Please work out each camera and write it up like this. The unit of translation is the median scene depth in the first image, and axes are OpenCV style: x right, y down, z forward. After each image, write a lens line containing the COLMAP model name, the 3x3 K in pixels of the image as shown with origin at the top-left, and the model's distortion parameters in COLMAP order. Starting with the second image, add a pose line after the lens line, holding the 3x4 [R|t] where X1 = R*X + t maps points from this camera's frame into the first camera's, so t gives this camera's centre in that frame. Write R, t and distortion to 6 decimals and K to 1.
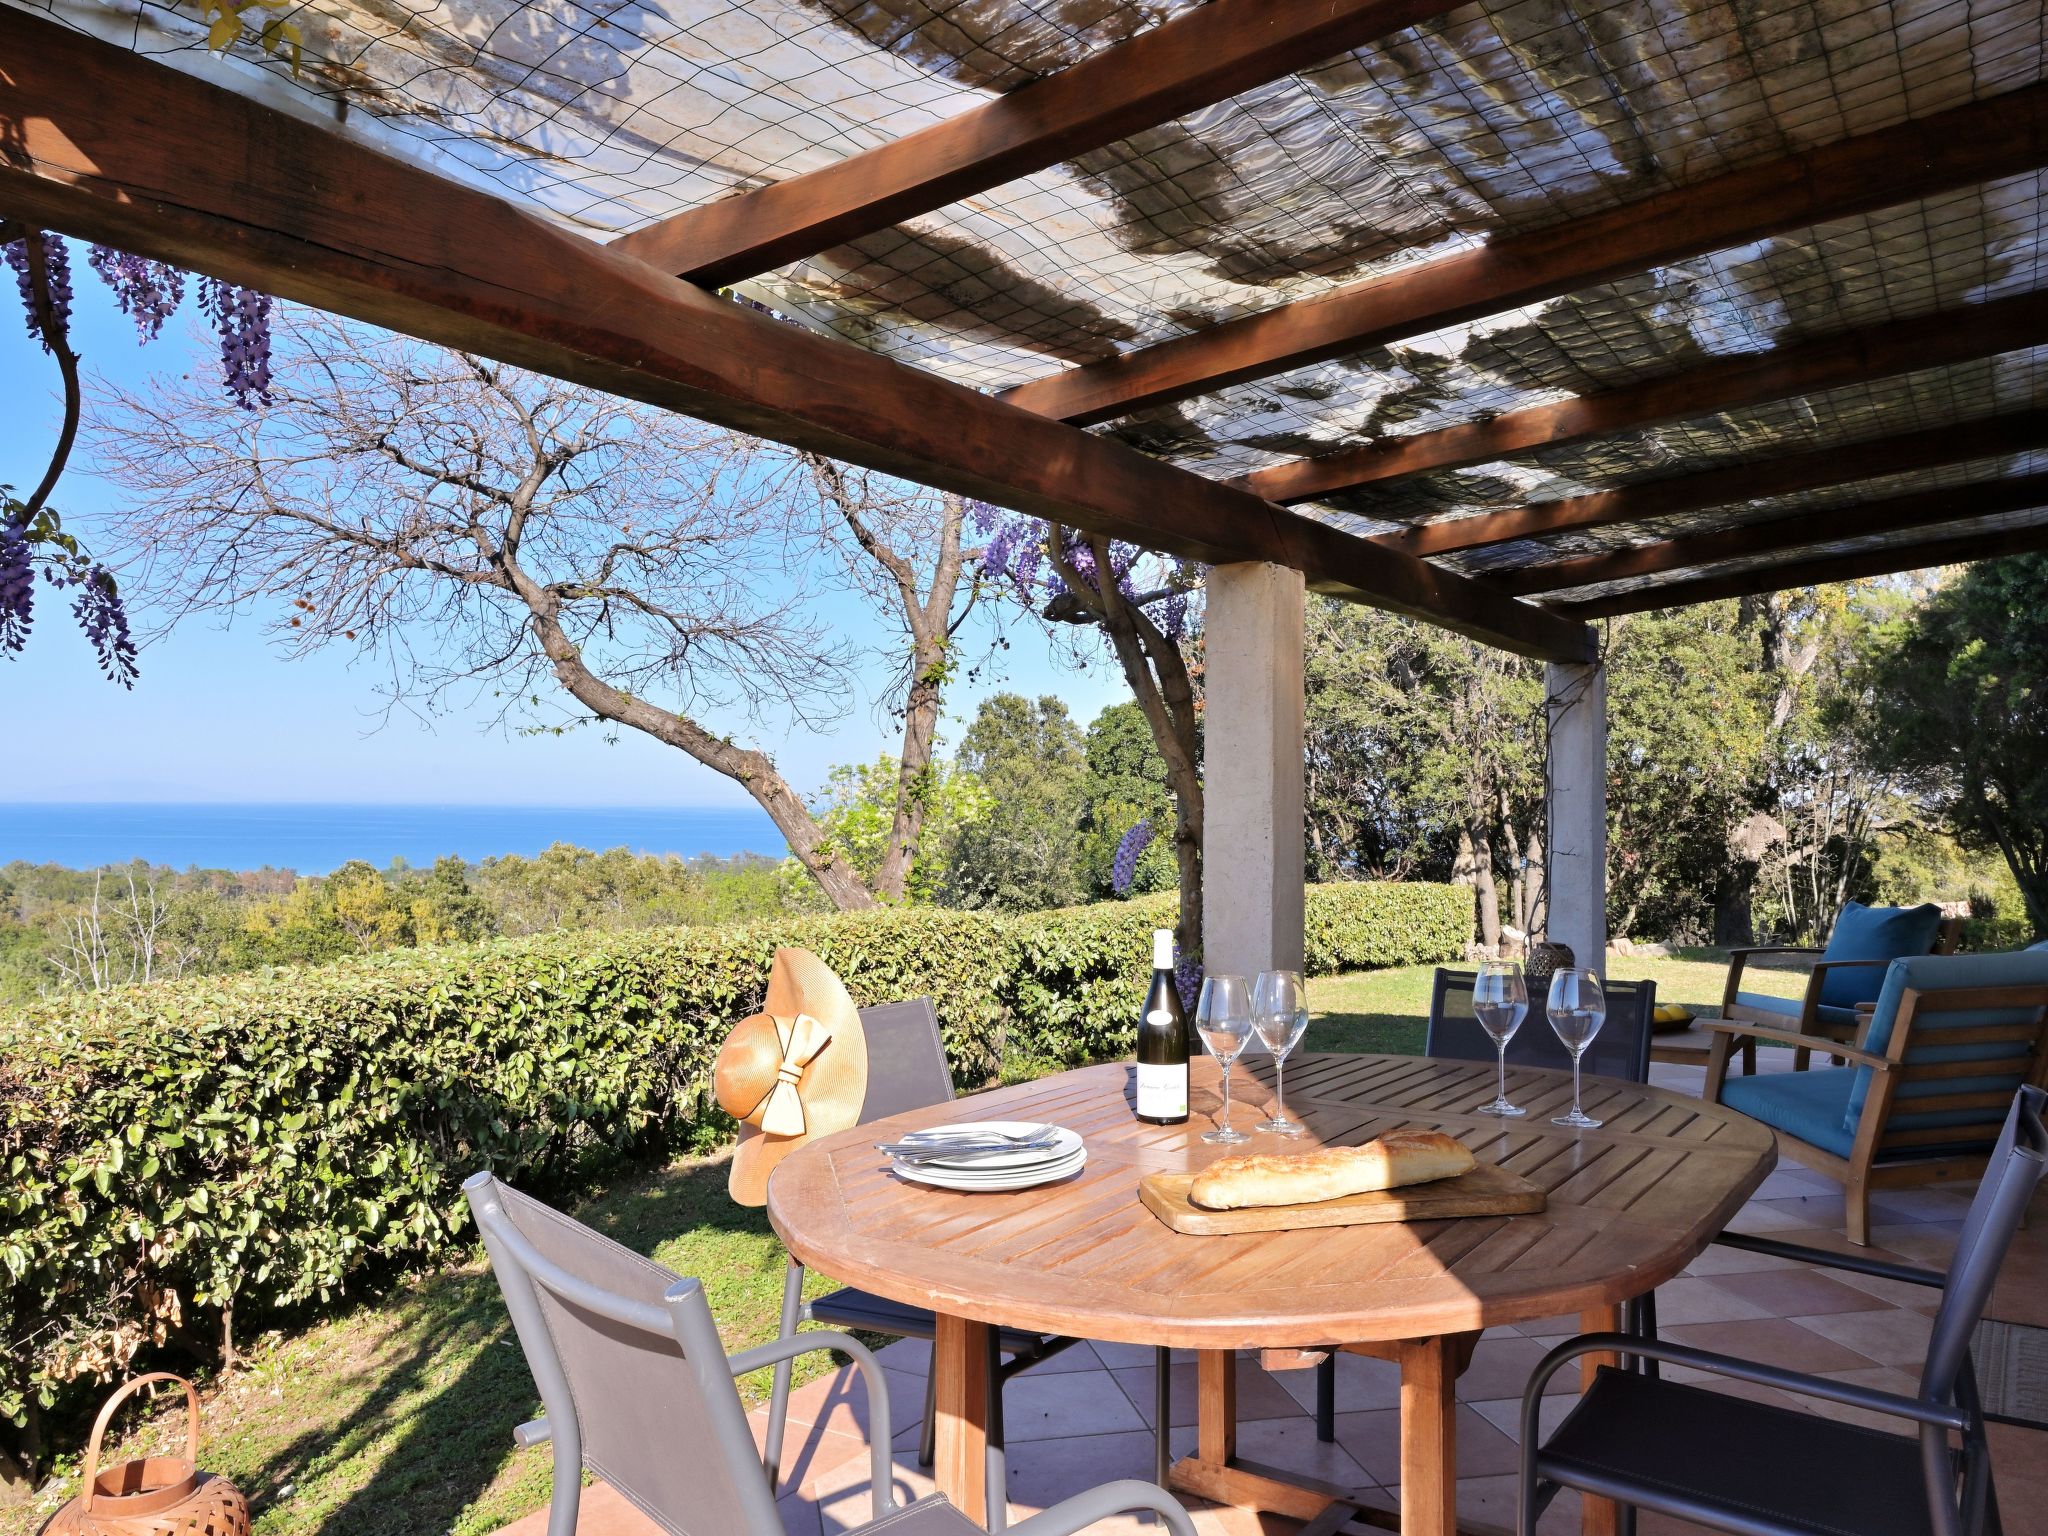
lens RADIAL K [[1598.3, 0, 1024.8], [0, 1598.3, 773.4], [0, 0, 1]] dist [0.035891, 0.002672]
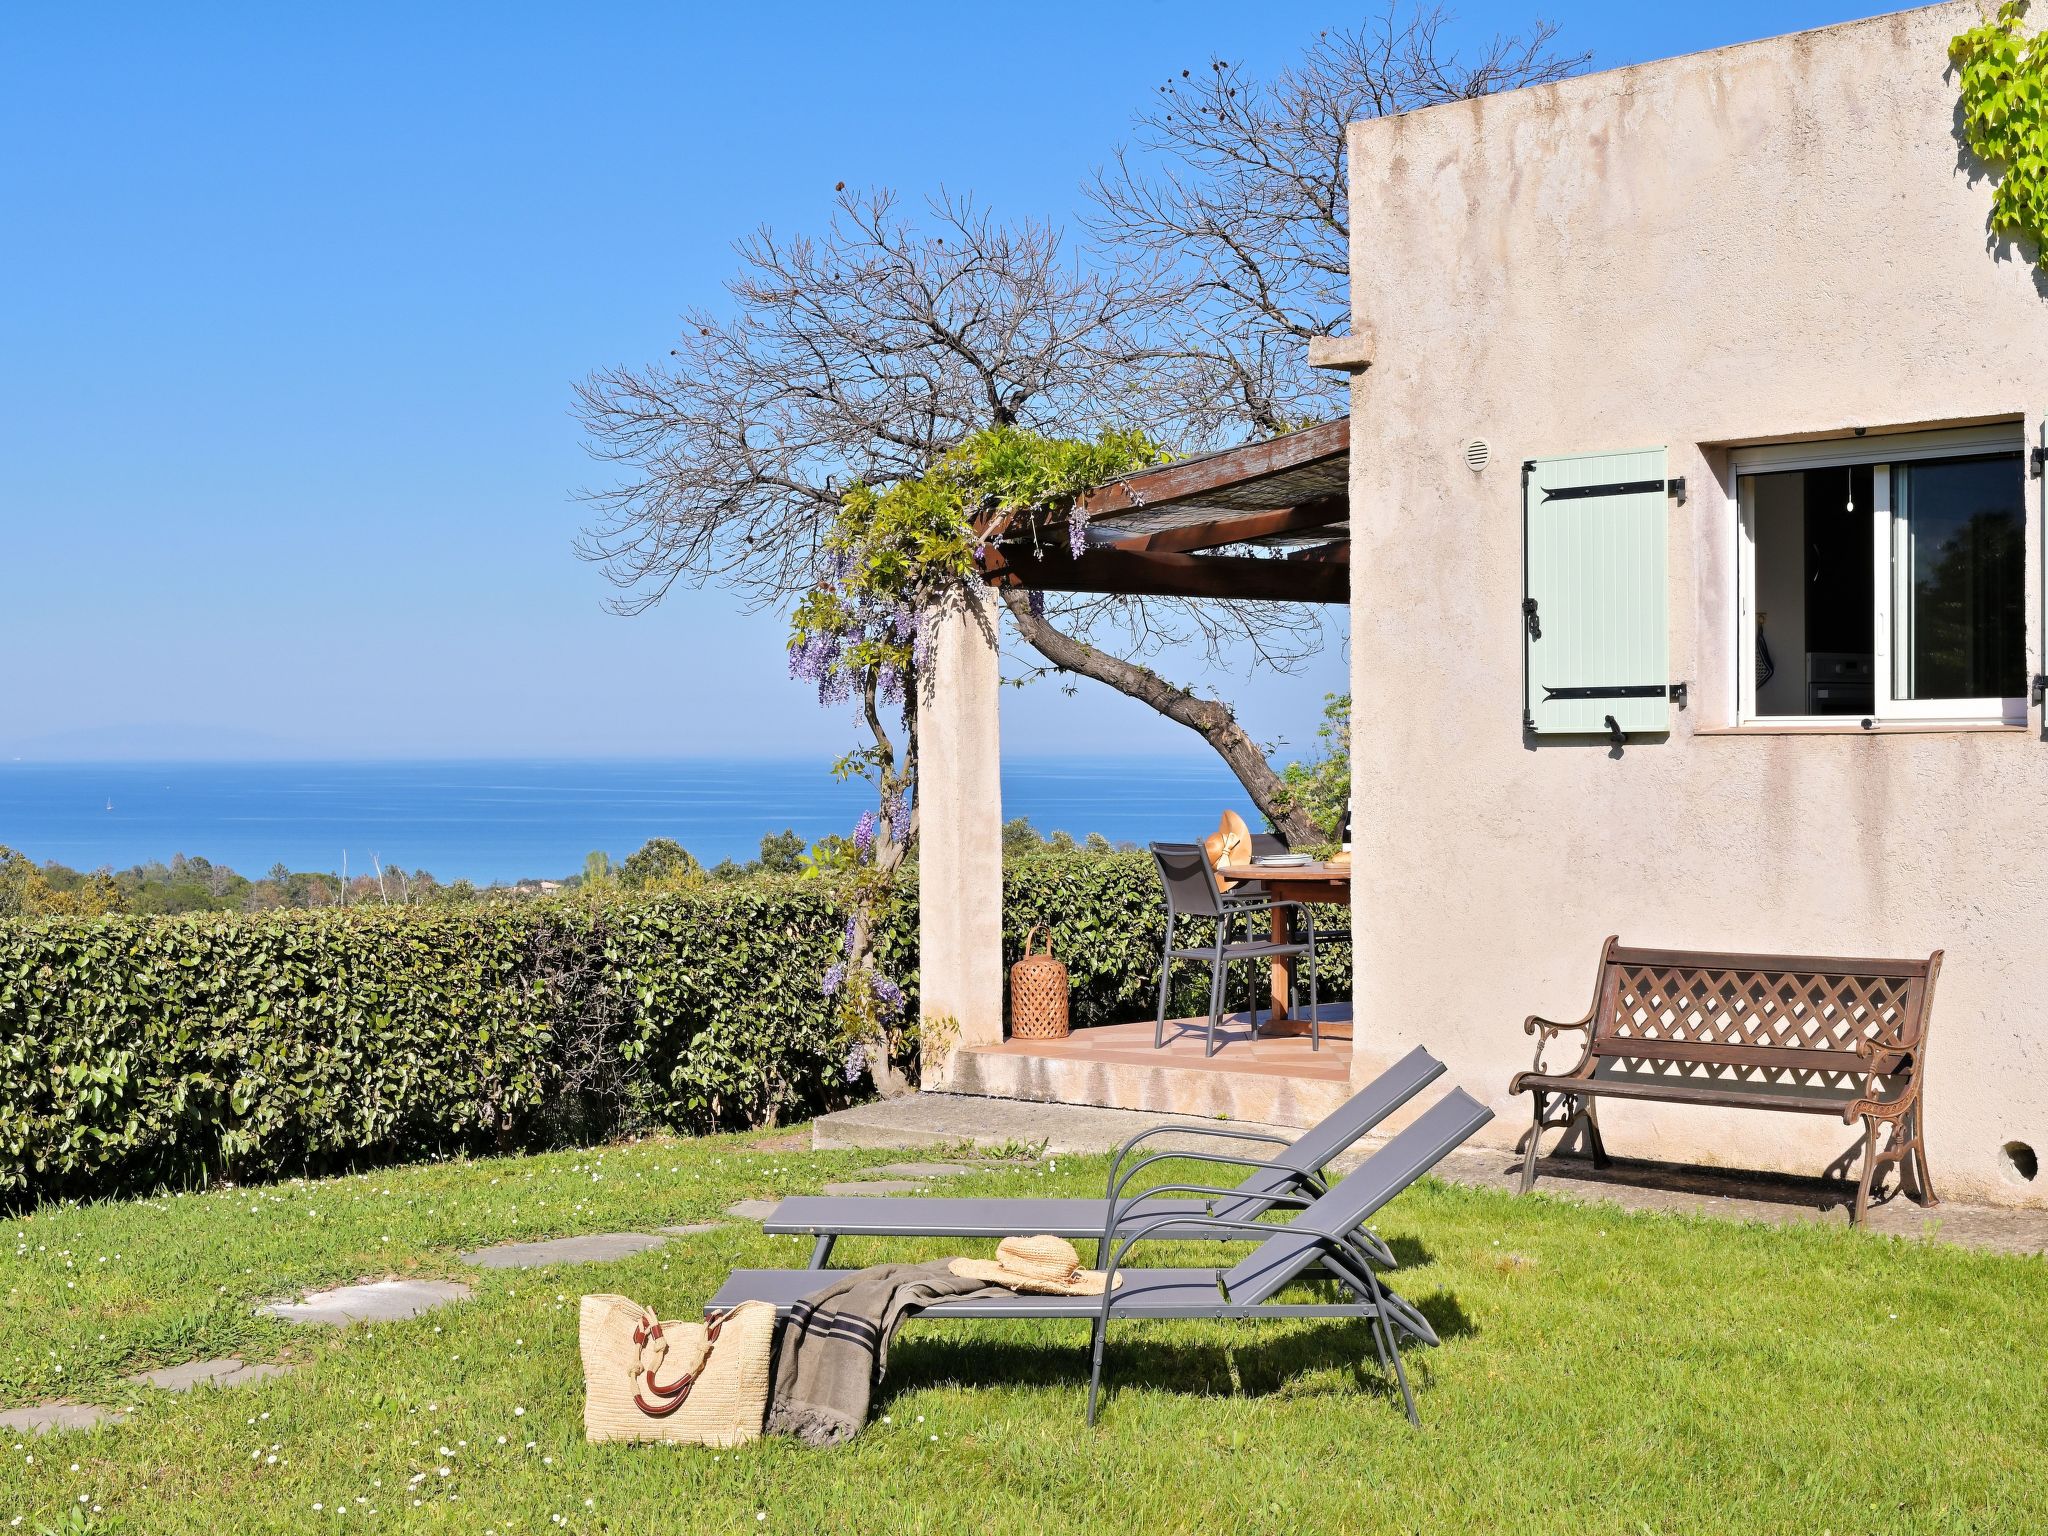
lens RADIAL K [[3023.2, 0, 1024.4], [0, 3023.2, 767.3], [0, 0, 1]] dist [0.026286, 0.000000]
pose [[0.973484, -0.008300, -0.228607, 0.266924], [0.013899, 0.999641, 0.022891, -0.032395], [0.228335, -0.025462, 0.973250, -1.567123]]
